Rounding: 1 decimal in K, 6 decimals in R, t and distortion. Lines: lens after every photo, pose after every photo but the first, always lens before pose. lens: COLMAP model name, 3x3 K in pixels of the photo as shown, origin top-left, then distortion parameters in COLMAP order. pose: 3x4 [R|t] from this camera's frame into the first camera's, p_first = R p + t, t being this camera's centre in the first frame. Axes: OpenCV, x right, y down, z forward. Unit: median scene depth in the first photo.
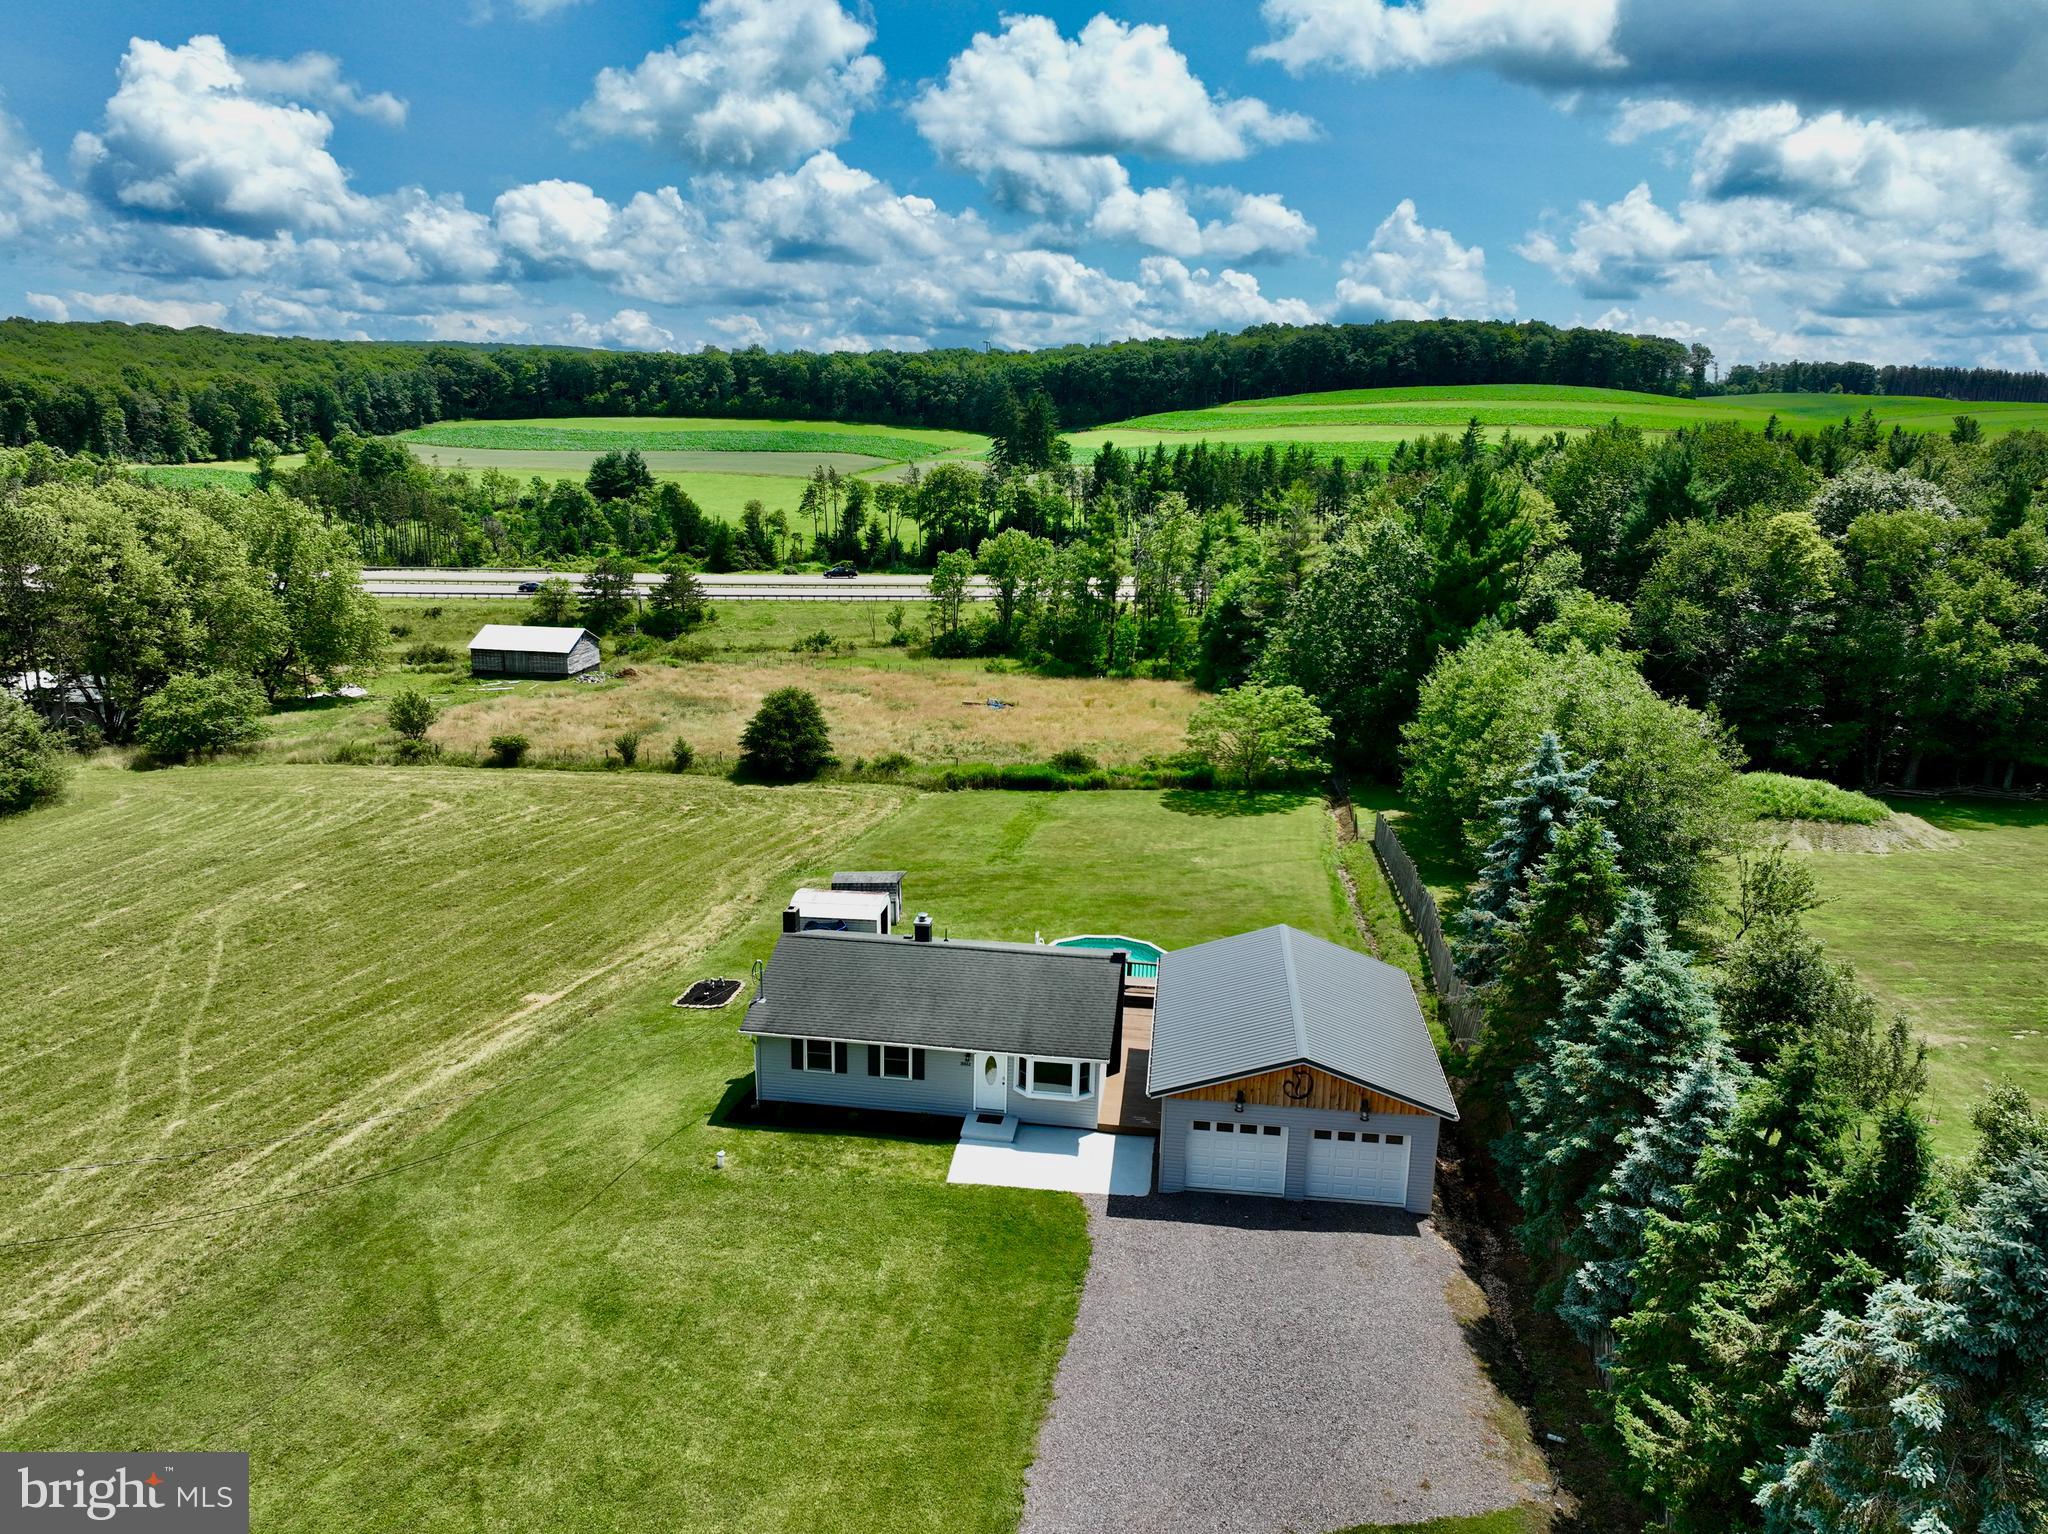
lens RADIAL K [[1439.5, 0, 1029.8], [0, 1439.5, 765.1], [0, 0, 1]] dist [0.001105, 0.015558]
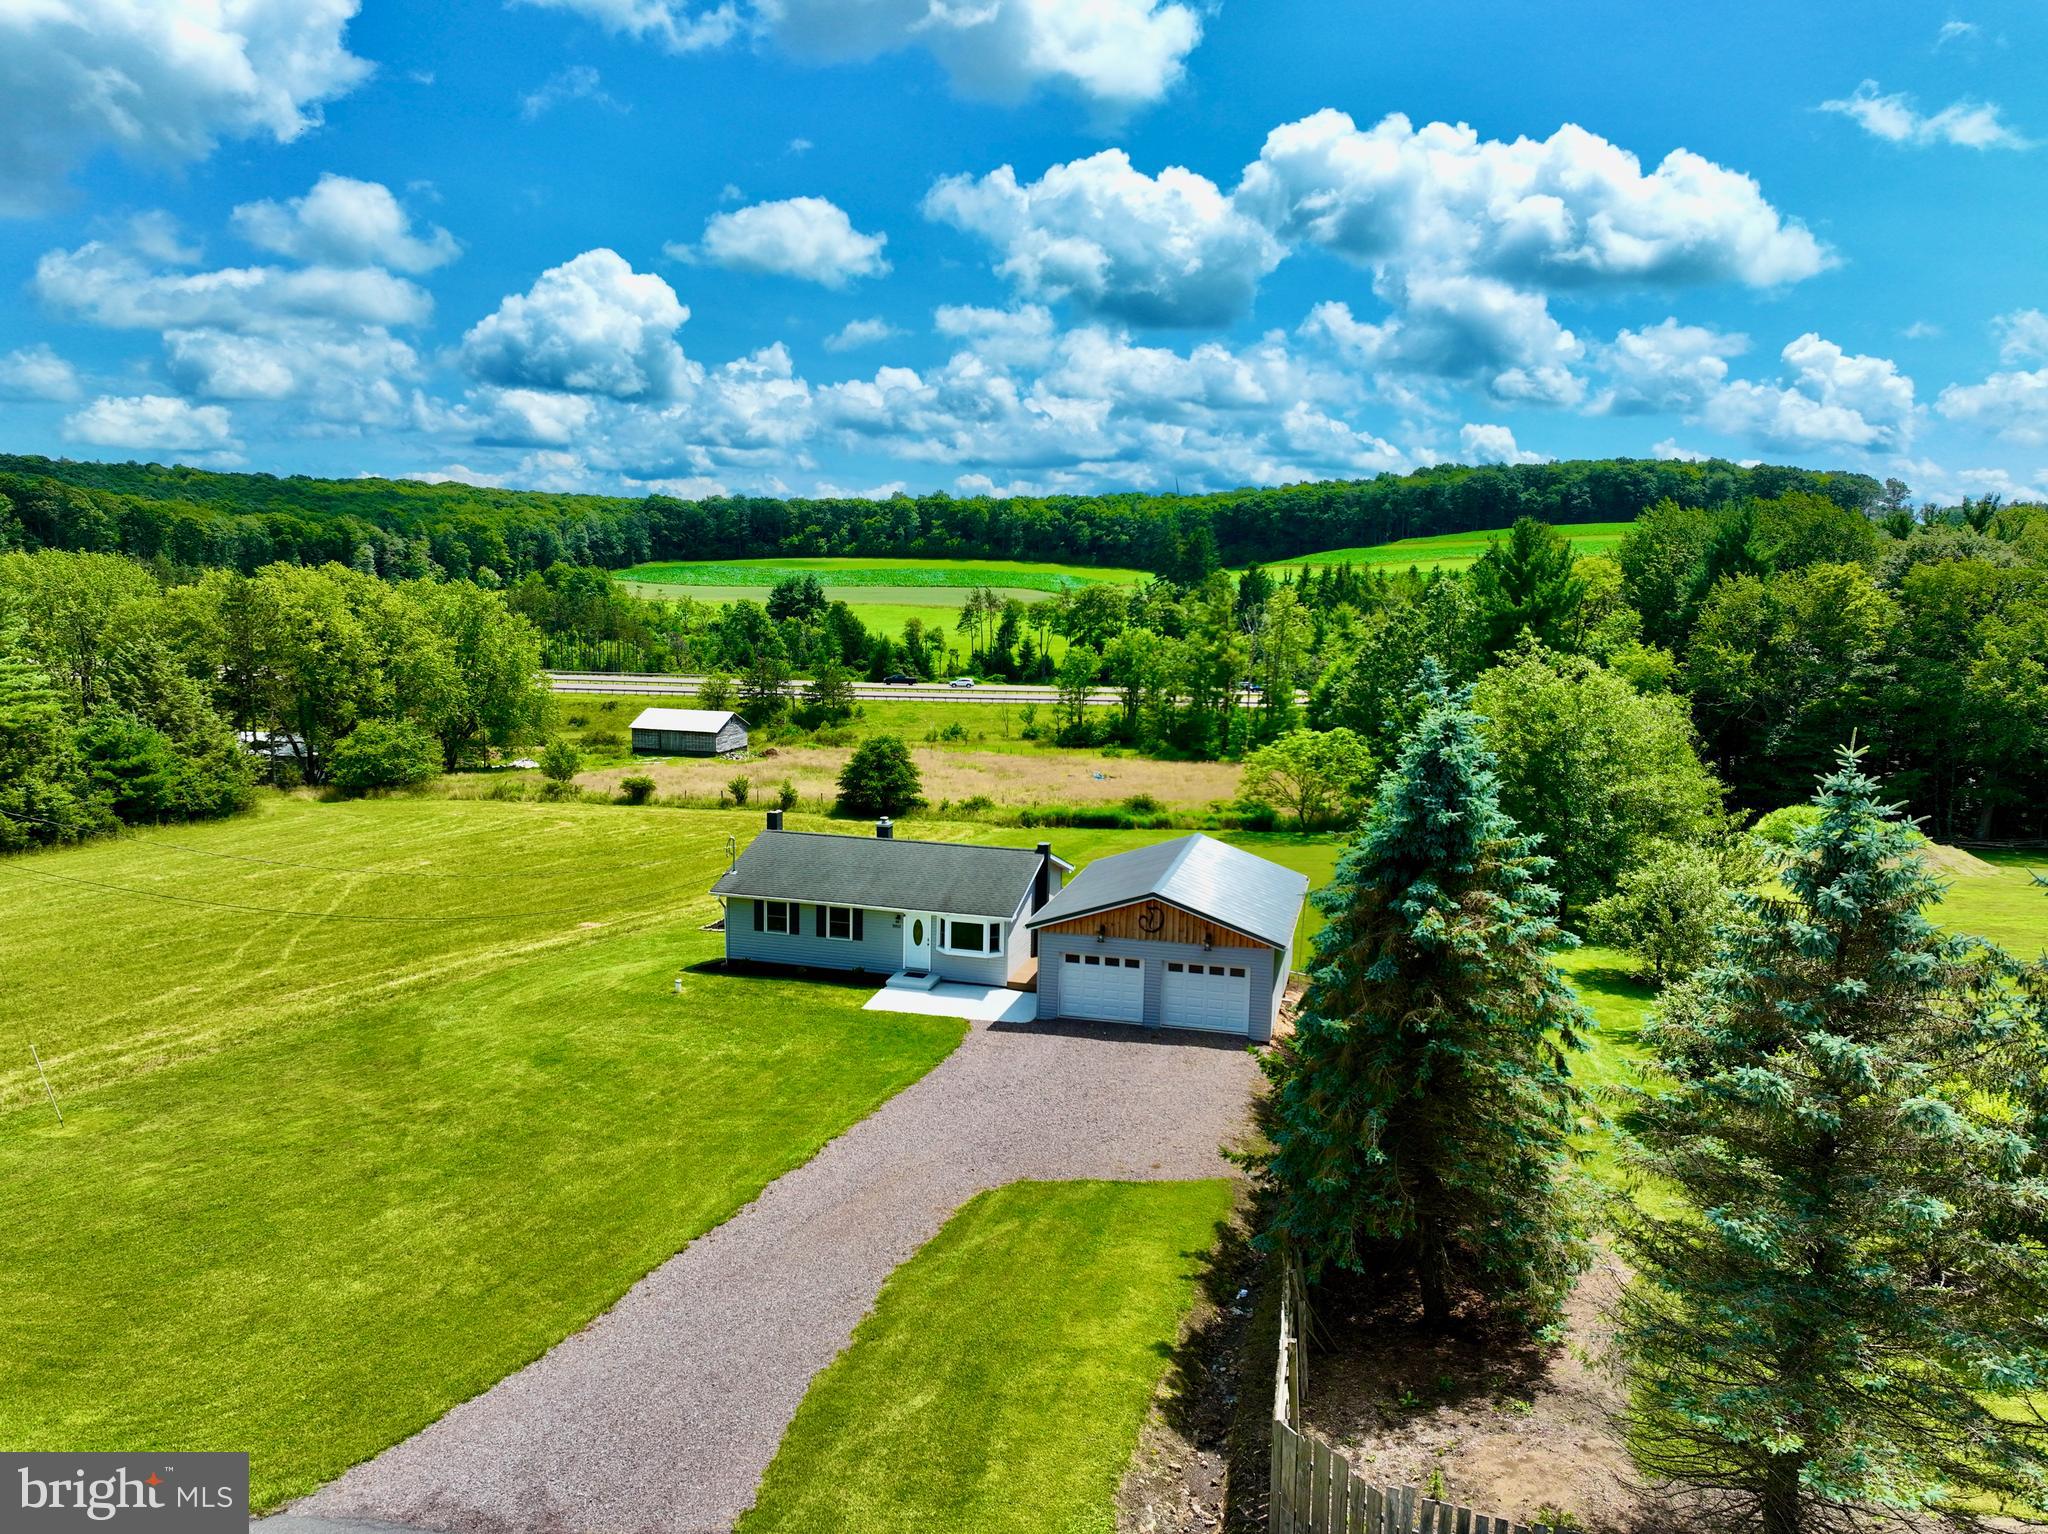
lens RADIAL K [[1439.5, 0, 1031.1], [0, 1439.5, 768.4], [0, 0, 1]] dist [0.001105, 0.015558]
pose [[0.991428, 0.016456, -0.129617, 0.091986], [-0.029660, 0.994484, -0.100605, 0.085307], [0.127247, 0.103587, 0.986447, -0.060589]]
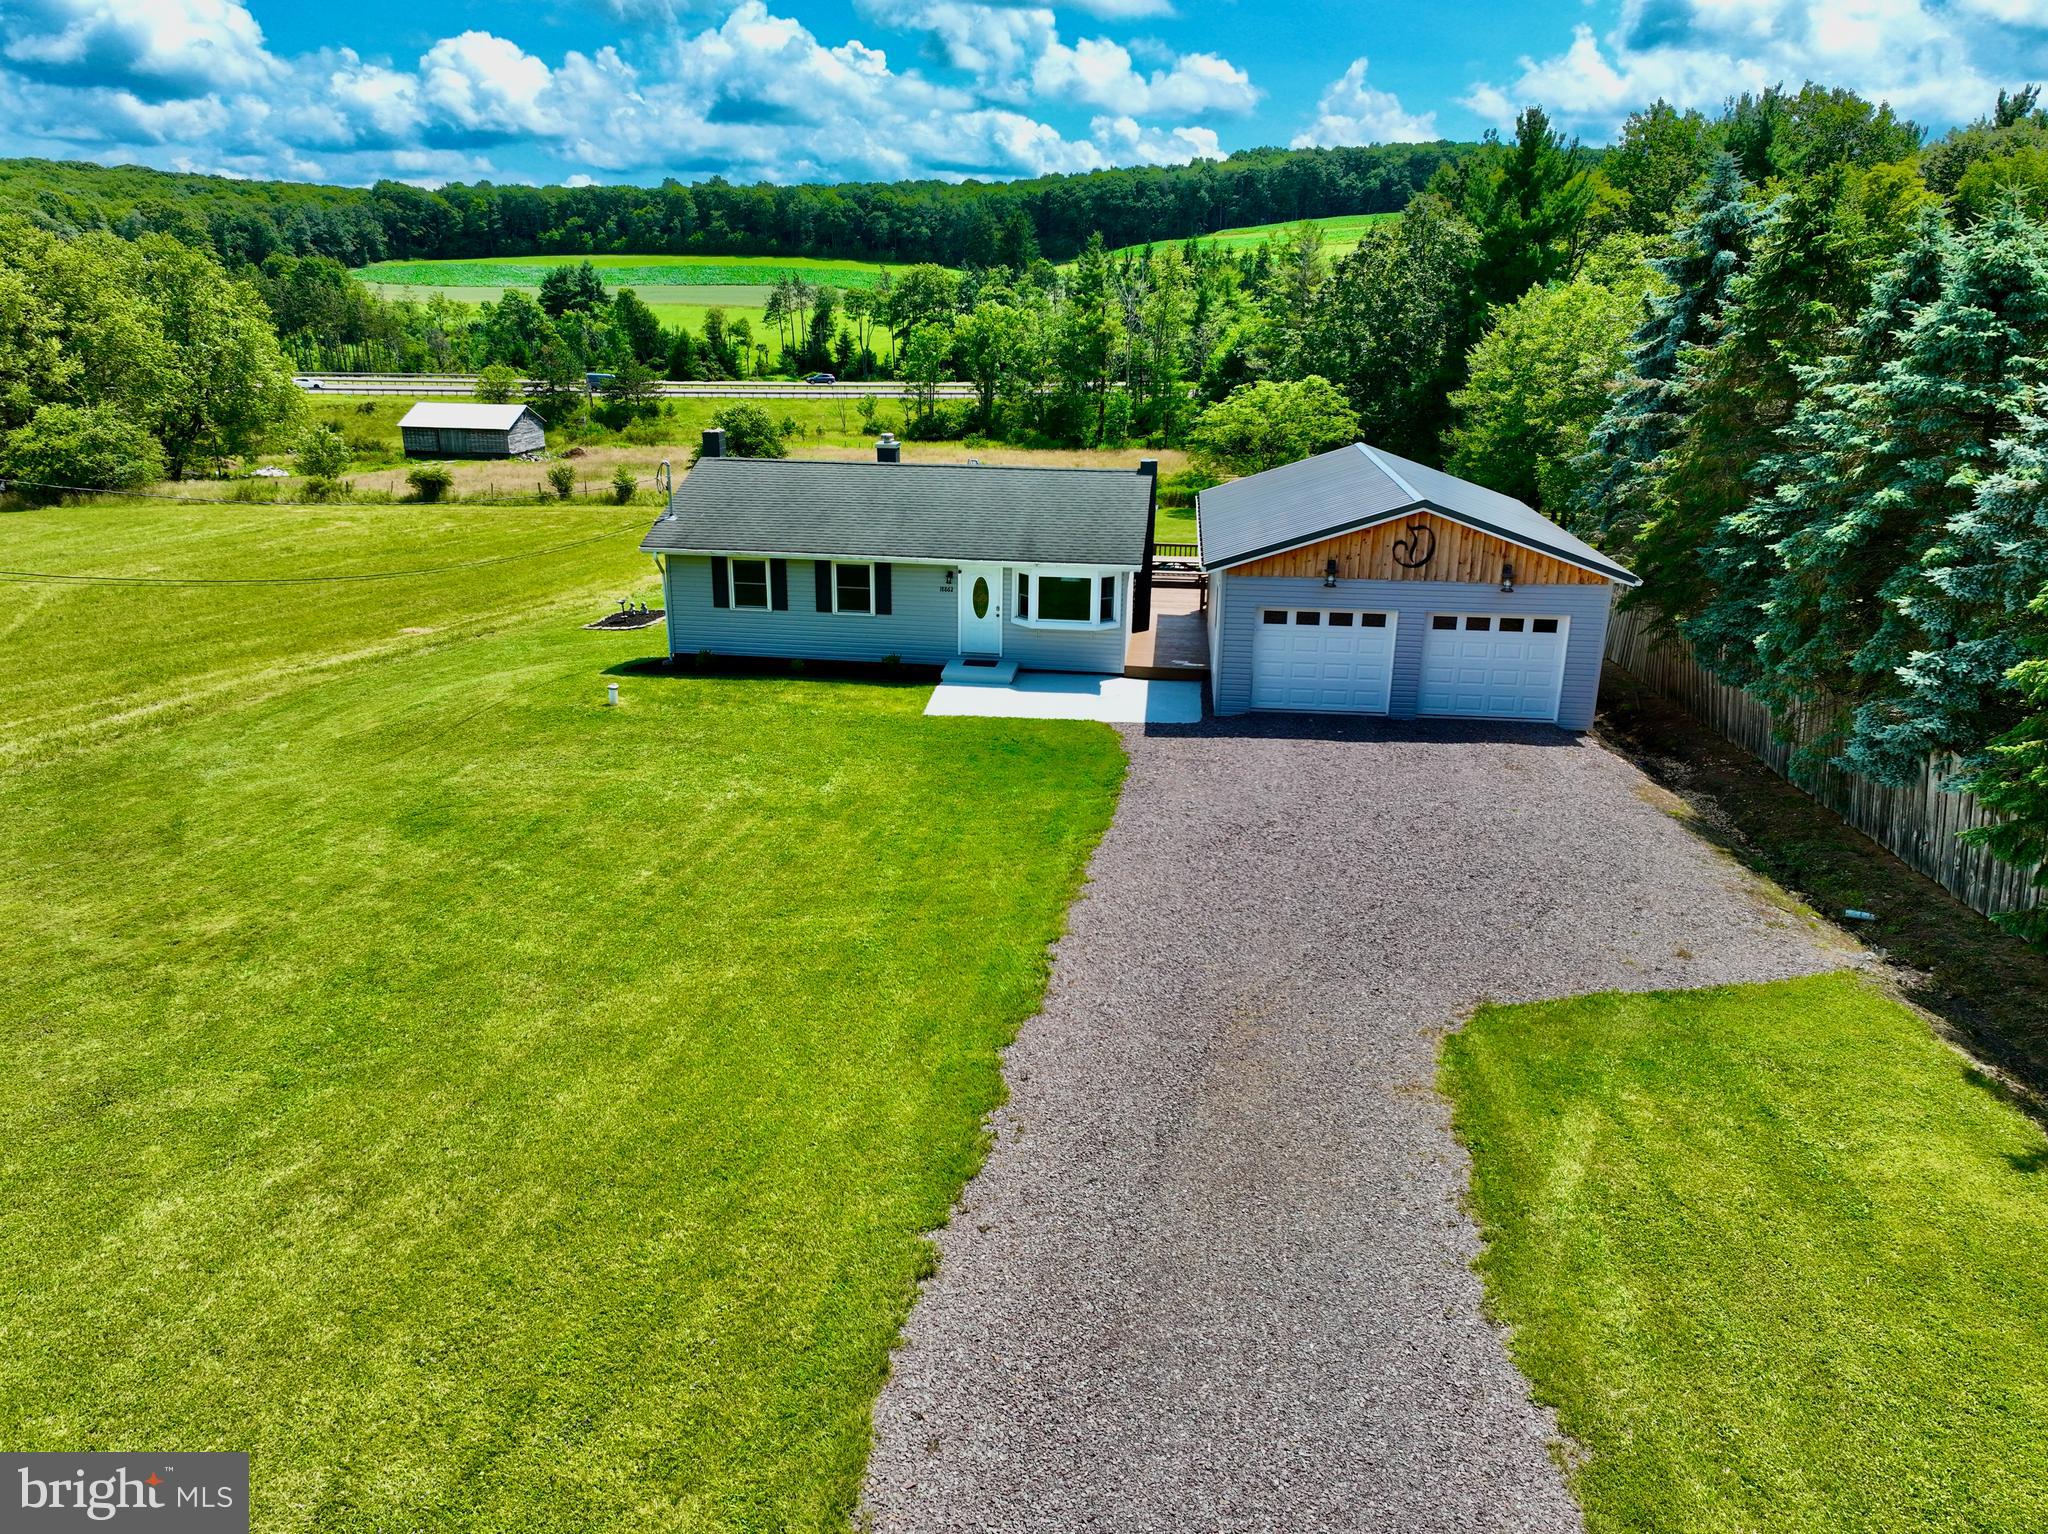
lens RADIAL K [[1439.5, 0, 1030.0], [0, 1439.5, 763.4], [0, 0, 1]] dist [0.001105, 0.015558]
pose [[0.999844, -0.012638, 0.012329, -0.005171], [0.011577, 0.996517, 0.082585, 0.103619], [-0.013330, -0.082430, 0.996508, 0.110035]]
